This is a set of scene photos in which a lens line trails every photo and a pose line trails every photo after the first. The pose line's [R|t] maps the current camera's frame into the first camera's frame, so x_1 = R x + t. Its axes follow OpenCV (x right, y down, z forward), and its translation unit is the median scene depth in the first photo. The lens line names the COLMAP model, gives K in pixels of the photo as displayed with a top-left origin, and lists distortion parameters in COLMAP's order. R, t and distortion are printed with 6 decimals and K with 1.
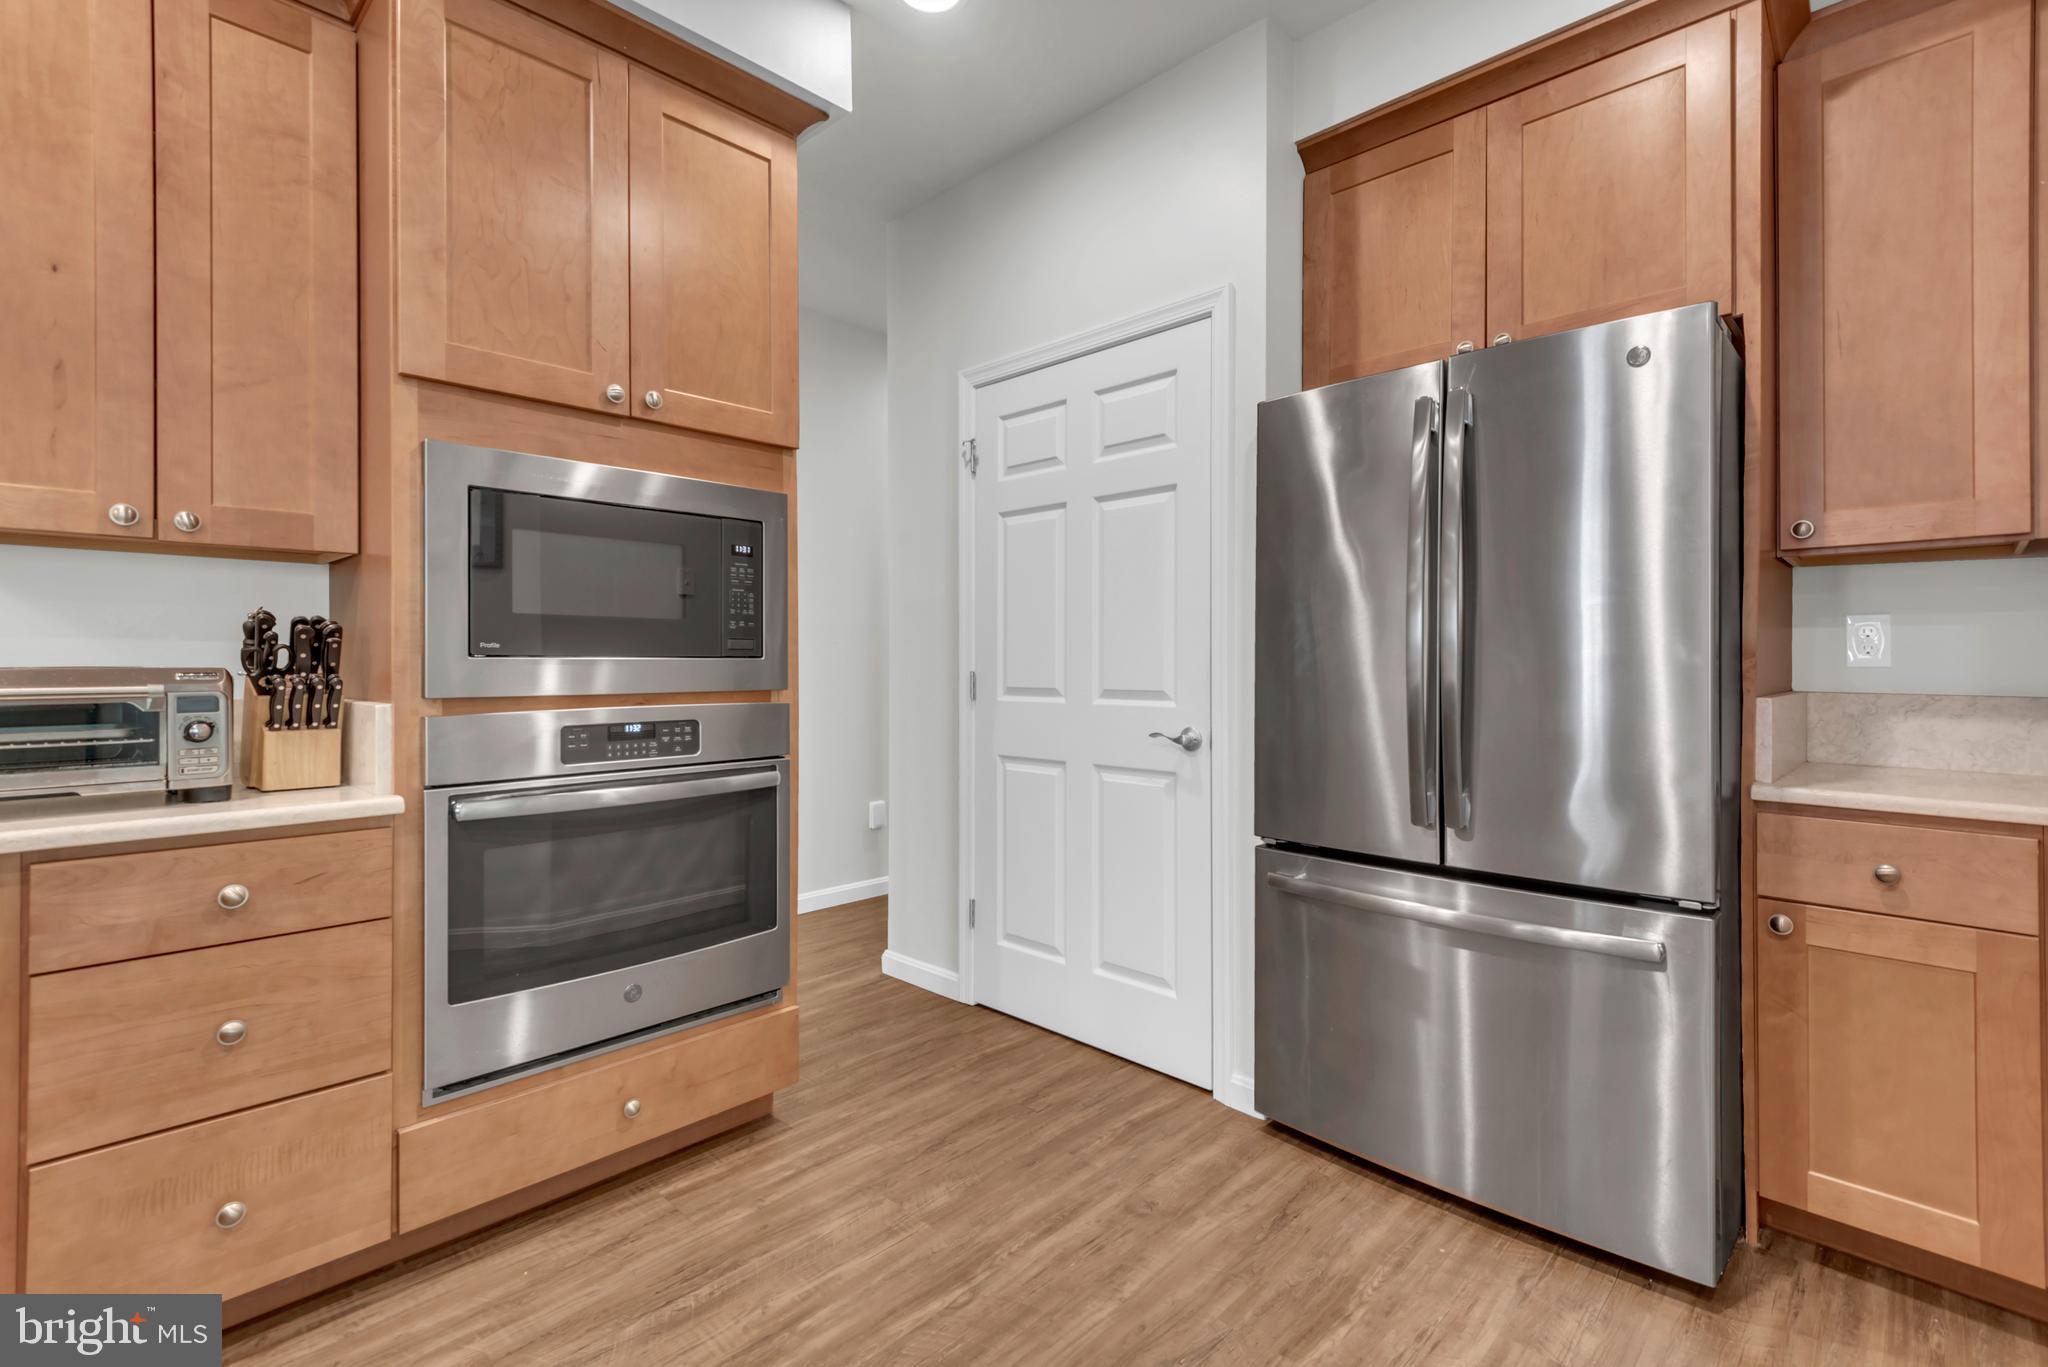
lens RADIAL K [[924.0, 0, 1021.1], [0, 924.0, 660.5], [0, 0, 1]] dist [0.029860, -0.015756]
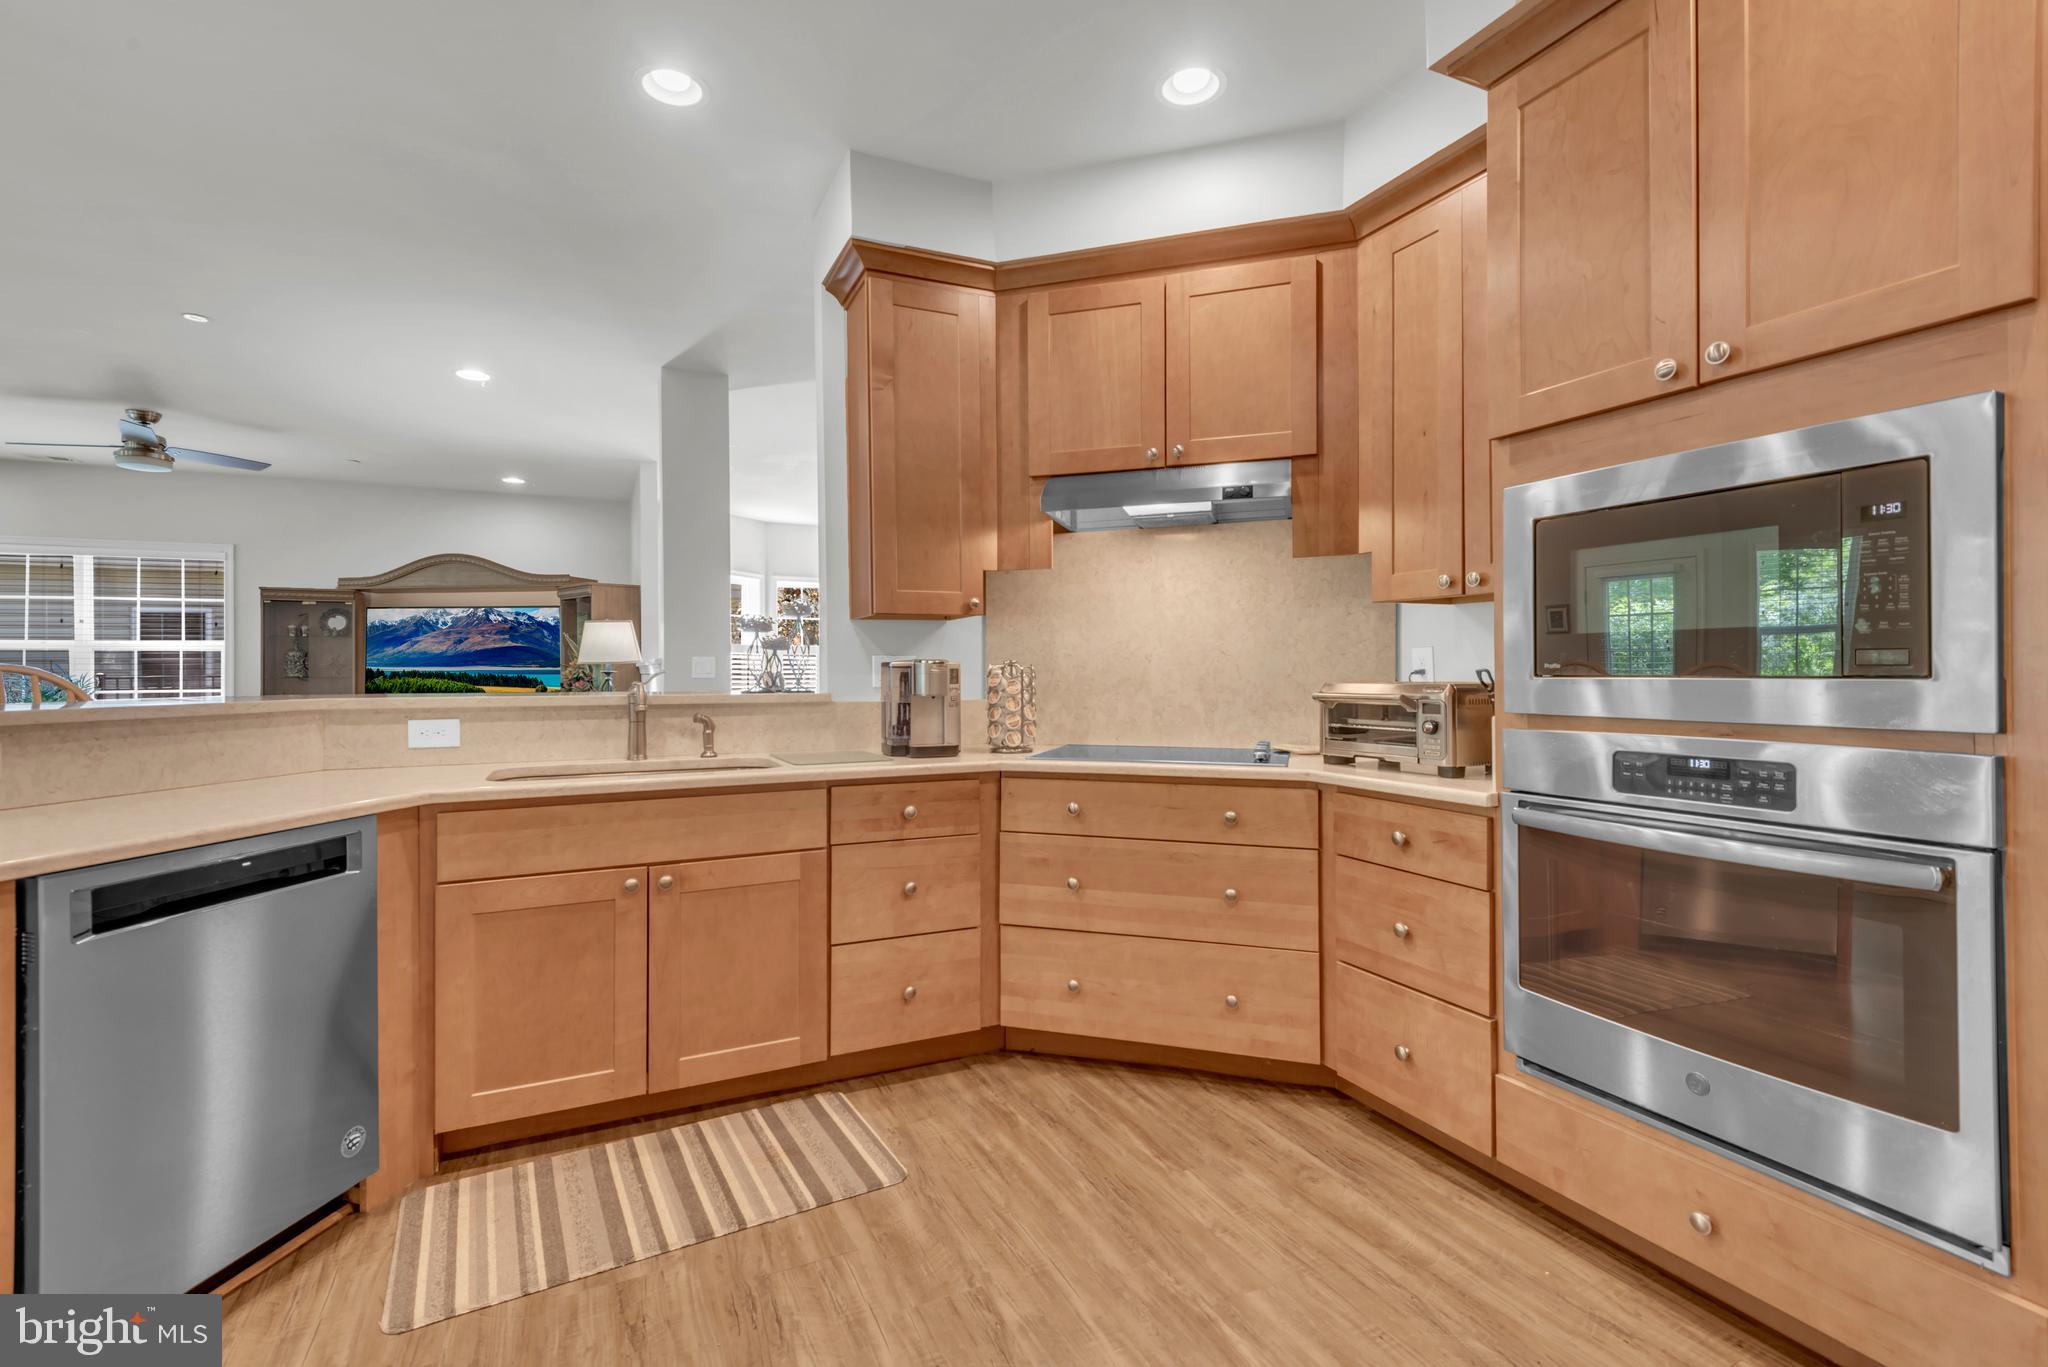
lens RADIAL K [[924.0, 0, 1020.7], [0, 924.0, 671.4], [0, 0, 1]] dist [0.029860, -0.015756]
pose [[-0.350616, 0.003832, -0.936511, 0.575512], [0.010093, 0.999949, 0.000313, -0.015213], [0.936465, -0.009342, -0.350637, 0.739179]]
